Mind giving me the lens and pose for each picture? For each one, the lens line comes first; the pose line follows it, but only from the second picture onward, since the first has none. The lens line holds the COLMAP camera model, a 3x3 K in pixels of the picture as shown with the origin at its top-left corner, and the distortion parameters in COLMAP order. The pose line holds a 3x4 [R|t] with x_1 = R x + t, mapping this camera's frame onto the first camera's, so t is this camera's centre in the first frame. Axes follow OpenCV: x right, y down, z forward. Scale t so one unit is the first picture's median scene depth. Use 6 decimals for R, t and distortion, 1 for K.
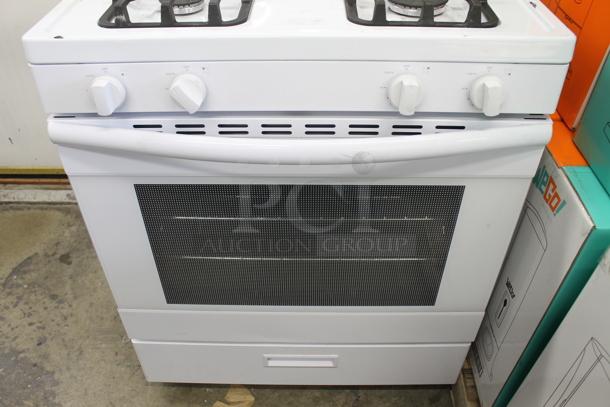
lens RADIAL K [[515.9, 0, 306.8], [0, 515.9, 200.7], [0, 0, 1]] dist [-0.160475, 0.119312]
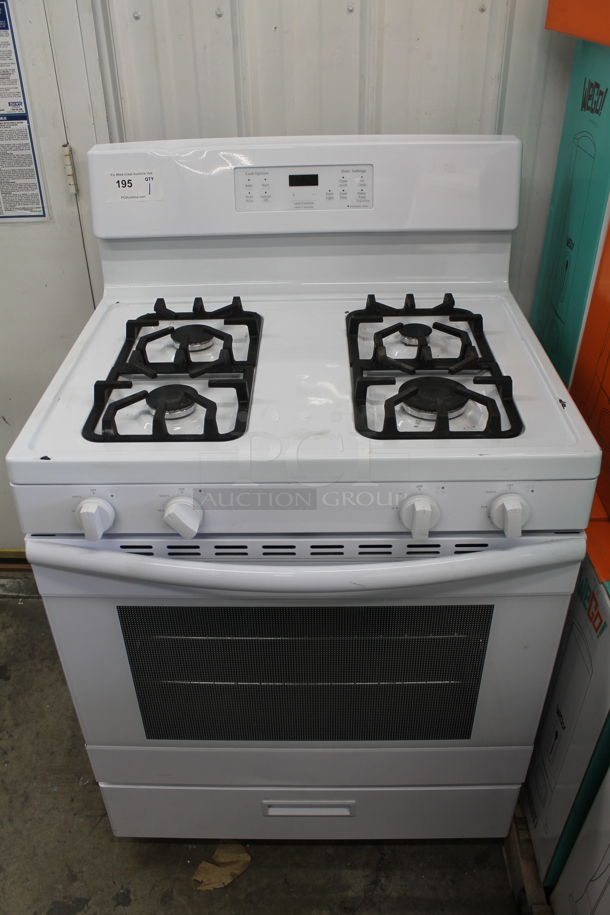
lens RADIAL K [[773.9, 0, 304.0], [0, 773.9, 460.9], [0, 0, 1]] dist [-0.160475, 0.119312]
pose [[0.999817, -0.012239, -0.014708, 0.005551], [0.010374, 0.992617, -0.120845, -0.106340], [0.016078, 0.120670, 0.992562, -0.301585]]
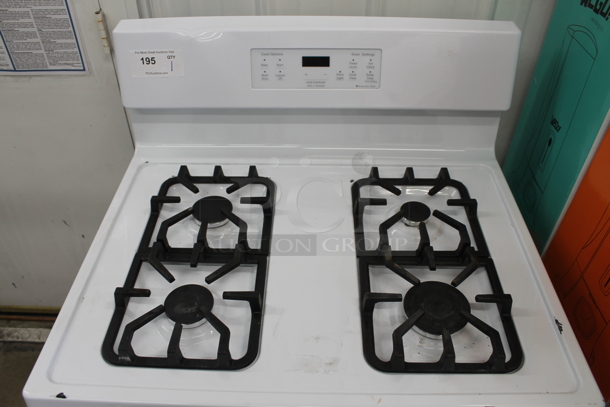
lens RADIAL K [[515.9, 0, 309.1], [0, 515.9, 204.9], [0, 0, 1]] dist [-0.160475, 0.119312]
pose [[0.999947, 0.008890, -0.005222, -0.015709], [-0.008971, 0.999838, -0.015584, -0.497040], [0.005083, 0.015630, 0.999865, 0.032704]]
